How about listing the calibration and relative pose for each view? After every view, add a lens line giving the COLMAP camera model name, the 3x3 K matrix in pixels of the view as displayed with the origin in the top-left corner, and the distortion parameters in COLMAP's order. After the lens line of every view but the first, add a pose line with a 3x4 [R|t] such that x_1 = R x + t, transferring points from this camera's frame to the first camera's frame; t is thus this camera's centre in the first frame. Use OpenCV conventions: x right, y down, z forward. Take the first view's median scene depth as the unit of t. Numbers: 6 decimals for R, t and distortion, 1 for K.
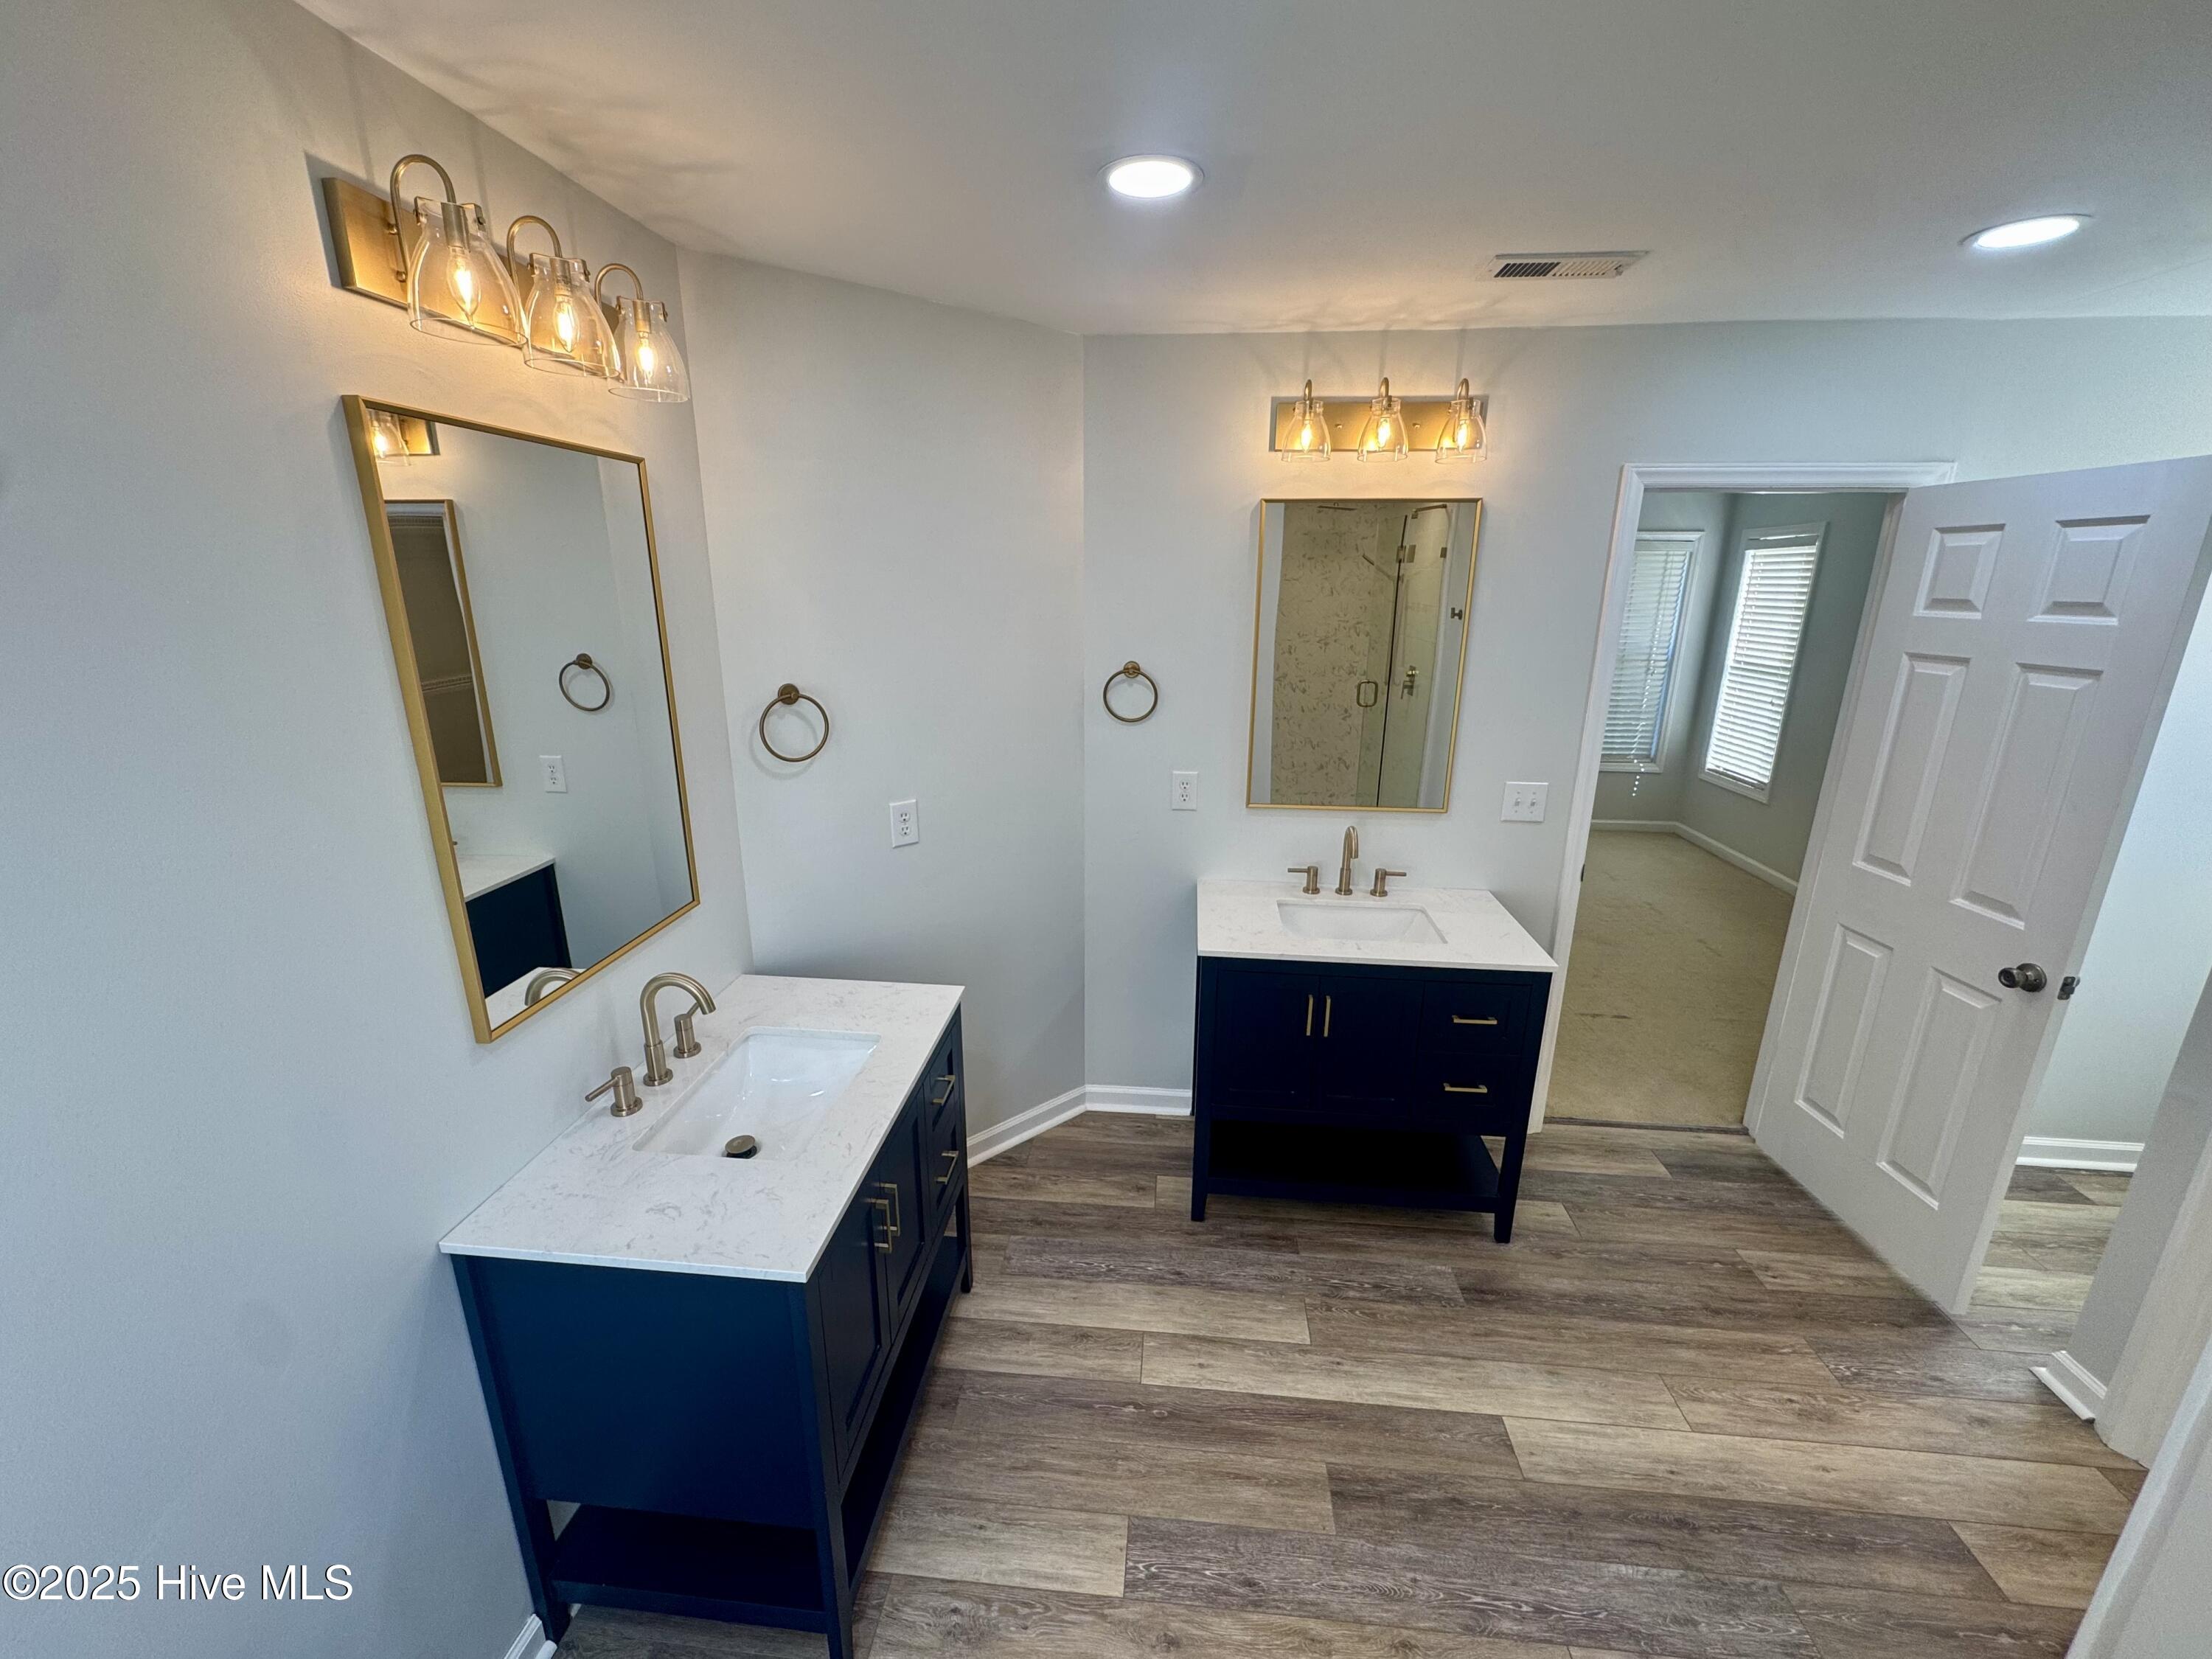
lens RADIAL K [[881.8, 0, 1094.8], [0, 881.8, 828.4], [0, 0, 1]] dist [-0.002825, -0.000699]
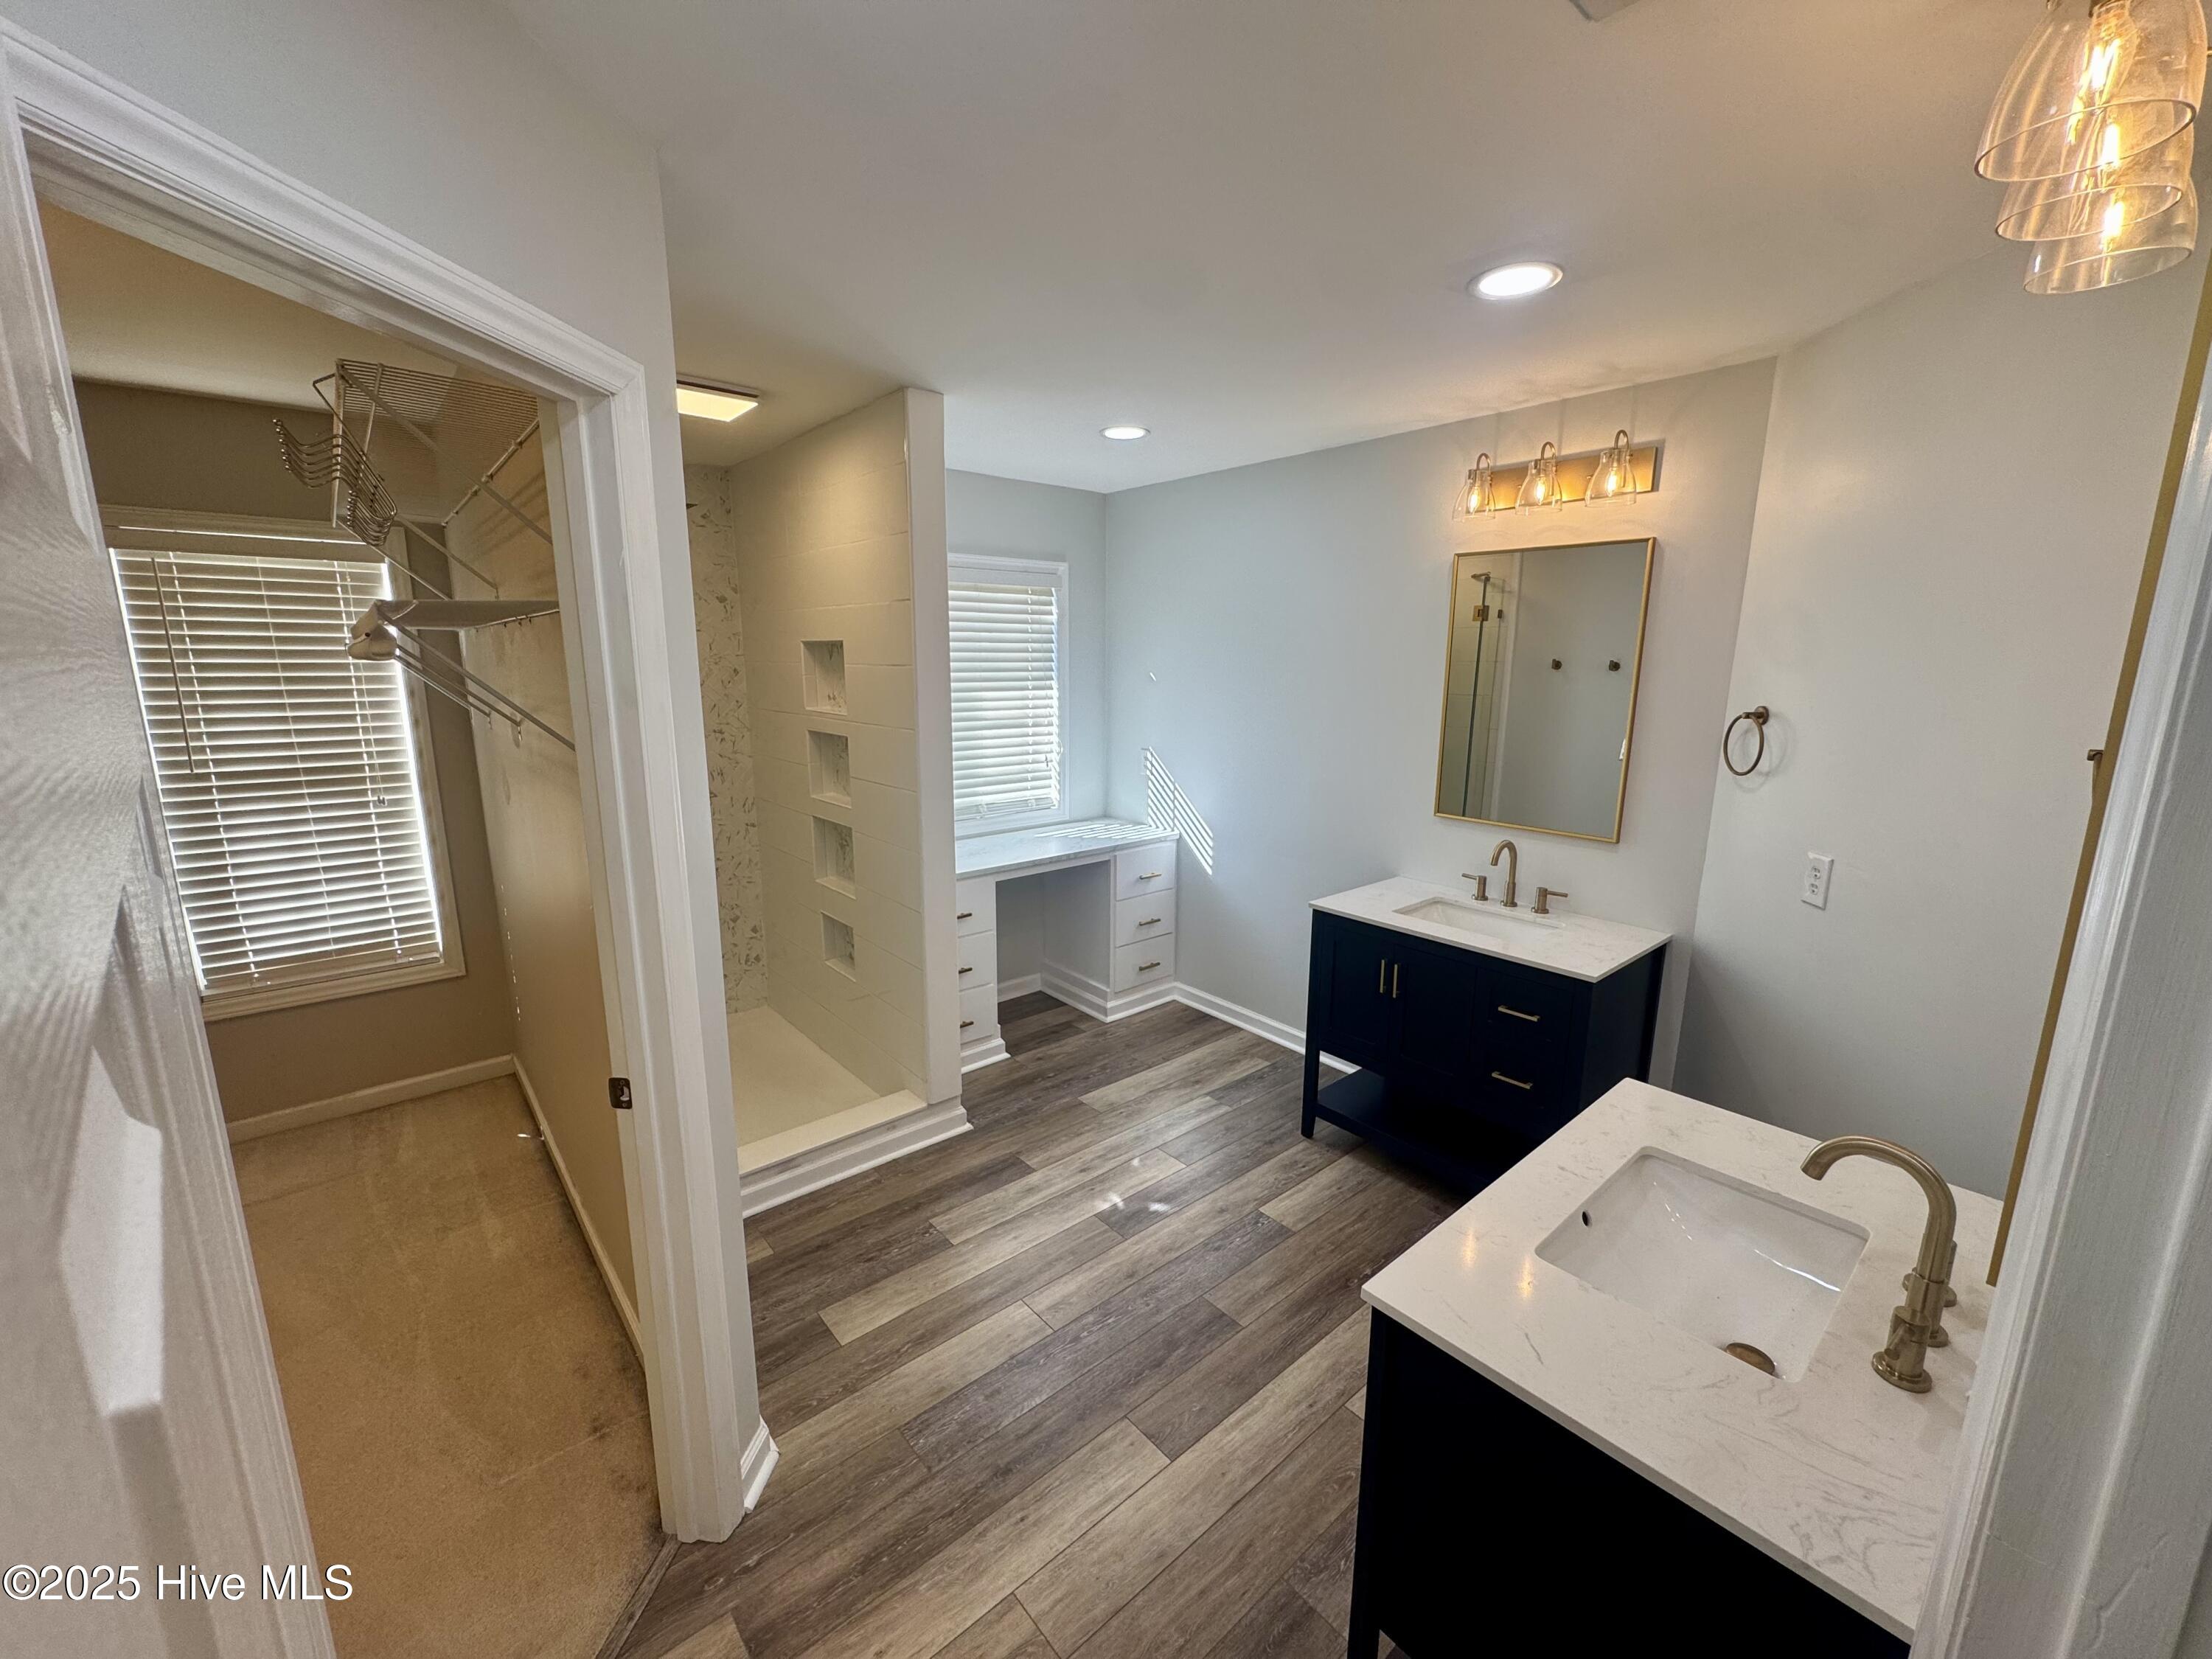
lens RADIAL K [[881.8, 0, 1103.5], [0, 881.8, 824.8], [0, 0, 1]] dist [-0.002825, -0.000699]
pose [[-0.689232, 0.130403, -0.712709, 1.227997], [-0.212383, 0.904098, 0.370809, -0.316432], [0.692714, 0.406941, -0.595438, 1.382704]]
